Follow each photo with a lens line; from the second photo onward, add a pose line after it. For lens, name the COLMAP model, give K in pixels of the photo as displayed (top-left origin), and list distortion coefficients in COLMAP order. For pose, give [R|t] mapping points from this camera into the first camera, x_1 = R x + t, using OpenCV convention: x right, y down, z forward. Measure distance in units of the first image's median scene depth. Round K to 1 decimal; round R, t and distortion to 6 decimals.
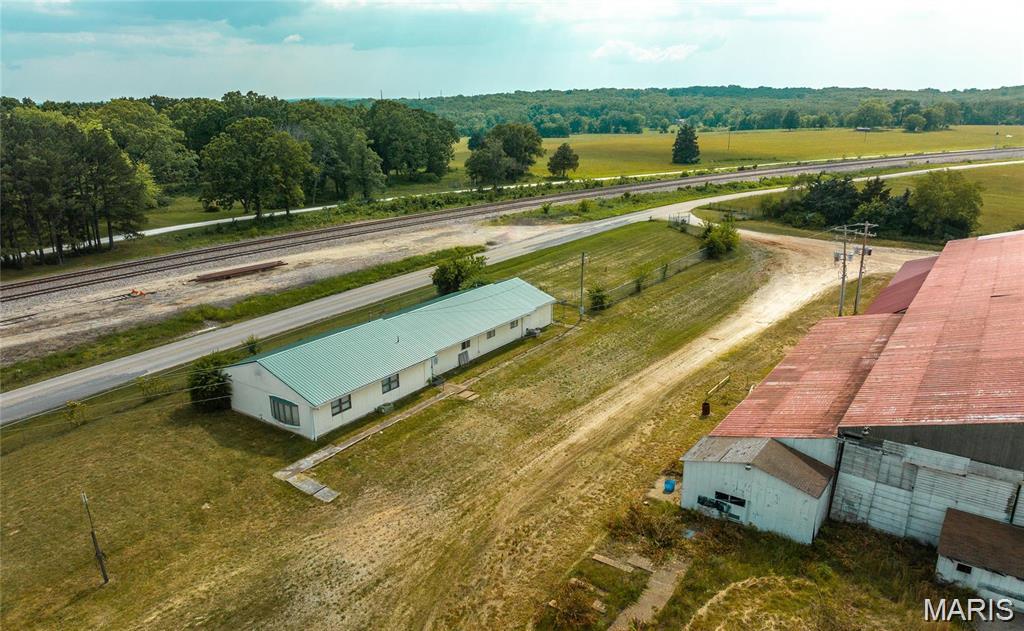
lens RADIAL K [[723.4, 0, 508.0], [0, 723.4, 333.6], [0, 0, 1]] dist [-0.040420, 0.005657]
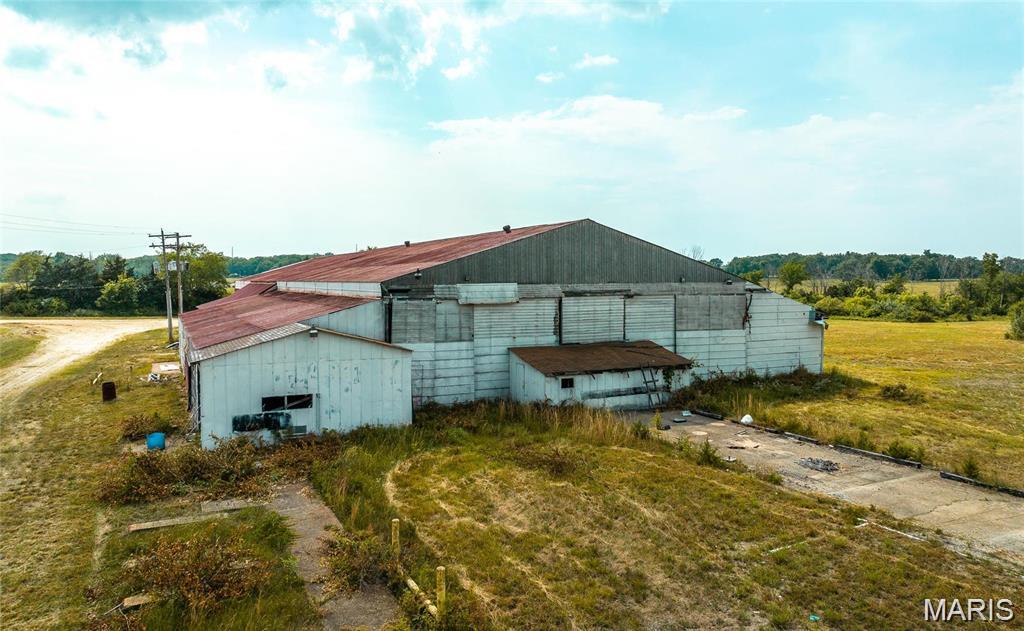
lens RADIAL K [[723.4, 0, 519.6], [0, 723.4, 293.0], [0, 0, 1]] dist [-0.040420, 0.005657]
pose [[0.474149, -0.014967, 0.880317, -0.111351], [0.273621, 0.952851, -0.131176, 0.210089], [-0.836848, 0.303070, 0.455888, 0.390360]]
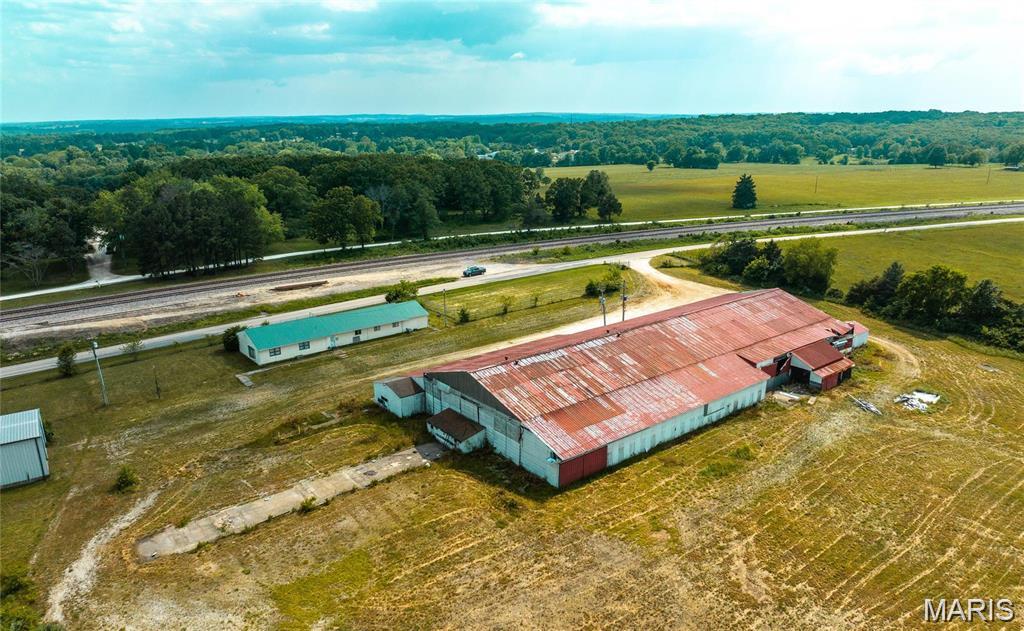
lens RADIAL K [[723.4, 0, 510.2], [0, 723.4, 320.3], [0, 0, 1]] dist [-0.040420, 0.005657]
pose [[0.960081, 0.073063, -0.270013, 1.023178], [-0.082123, 0.996371, -0.022393, -0.010193], [0.267397, 0.043673, 0.962596, -0.933441]]
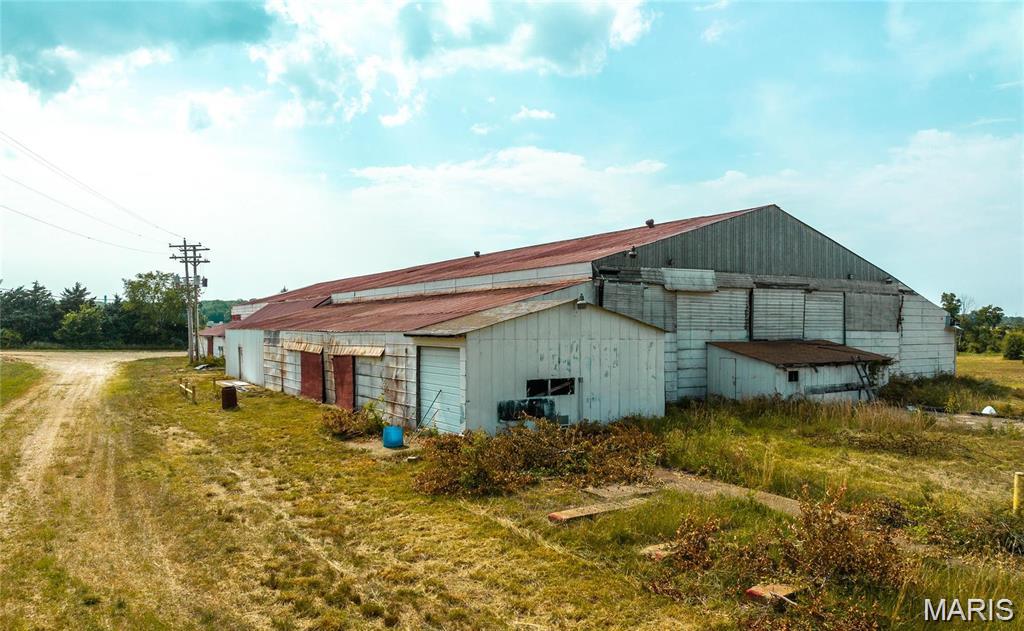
lens RADIAL K [[723.4, 0, 515.4], [0, 723.4, 326.4], [0, 0, 1]] dist [-0.040420, 0.005657]
pose [[0.382315, 0.006054, 0.924012, -0.141381], [0.284874, 0.950498, -0.124096, 0.186558], [-0.879024, 0.310671, 0.361665, 0.621191]]
